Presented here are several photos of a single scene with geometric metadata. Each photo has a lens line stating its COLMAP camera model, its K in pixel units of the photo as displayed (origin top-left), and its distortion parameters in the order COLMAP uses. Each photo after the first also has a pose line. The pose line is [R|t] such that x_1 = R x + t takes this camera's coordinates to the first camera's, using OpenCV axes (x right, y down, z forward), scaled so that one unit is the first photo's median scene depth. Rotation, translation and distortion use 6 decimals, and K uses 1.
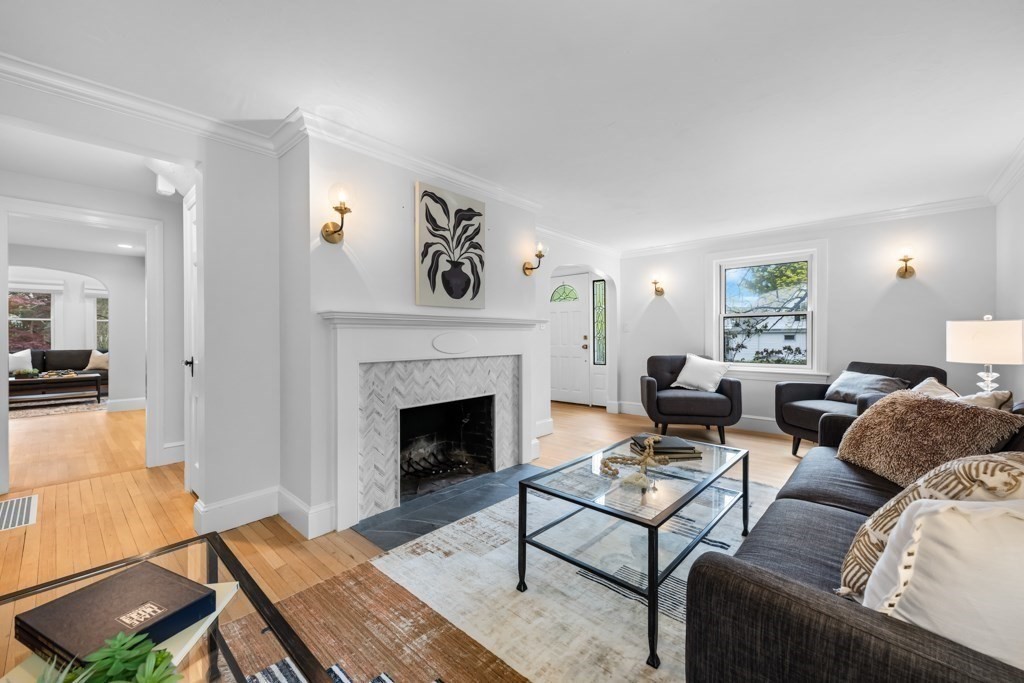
lens RADIAL K [[409.9, 0, 508.9], [0, 409.9, 337.3], [0, 0, 1]] dist [0.003745, -0.002621]
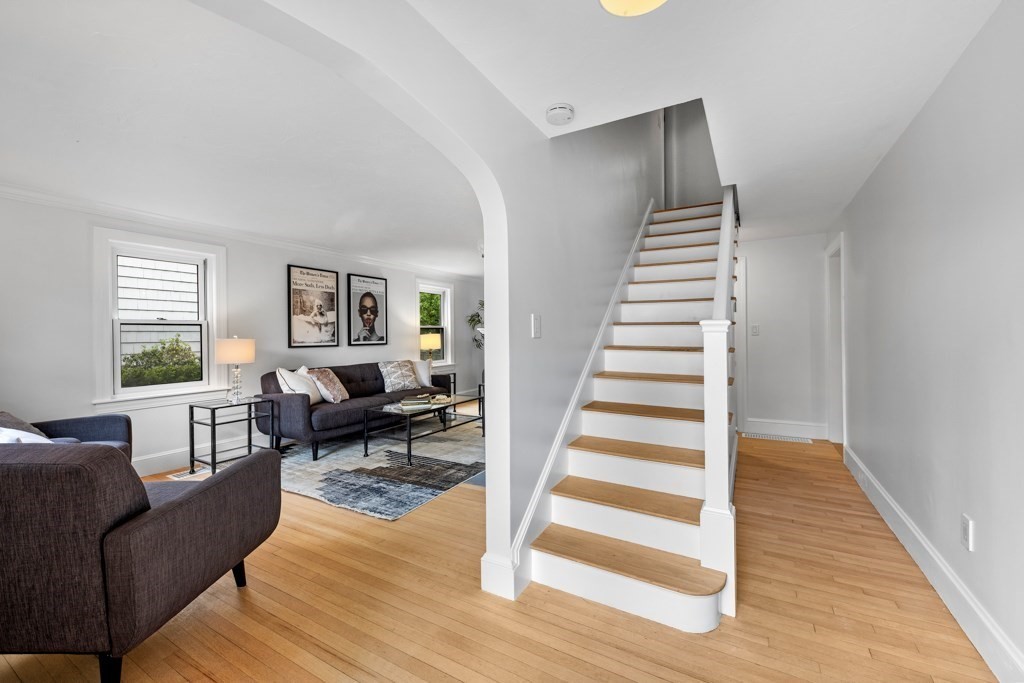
lens RADIAL K [[409.9, 0, 514.2], [0, 409.9, 338.6], [0, 0, 1]] dist [0.003745, -0.002621]
pose [[-0.975582, 0.012155, -0.219298, 0.256541], [0.008614, 0.999817, 0.017097, -0.044722], [0.219465, 0.014791, -0.975508, 2.225149]]
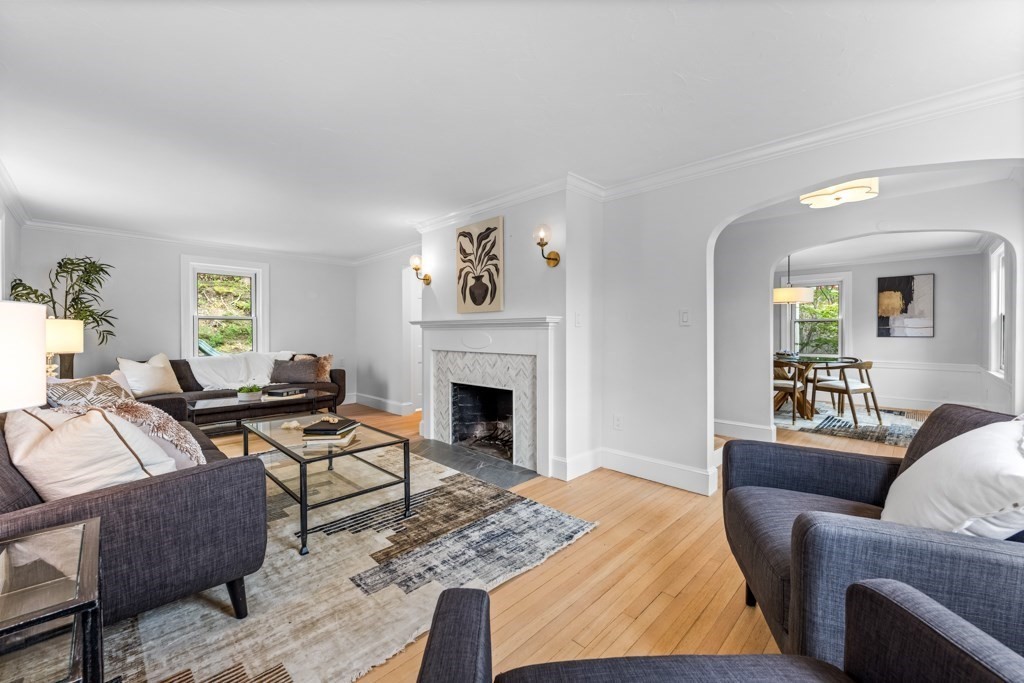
lens RADIAL K [[409.9, 0, 515.9], [0, 409.9, 338.4], [0, 0, 1]] dist [0.003745, -0.002621]
pose [[-0.035510, 0.013908, -0.999273, 1.133592], [-0.007031, 0.999875, 0.014167, -0.011068], [0.999345, 0.007529, -0.035408, 1.161758]]
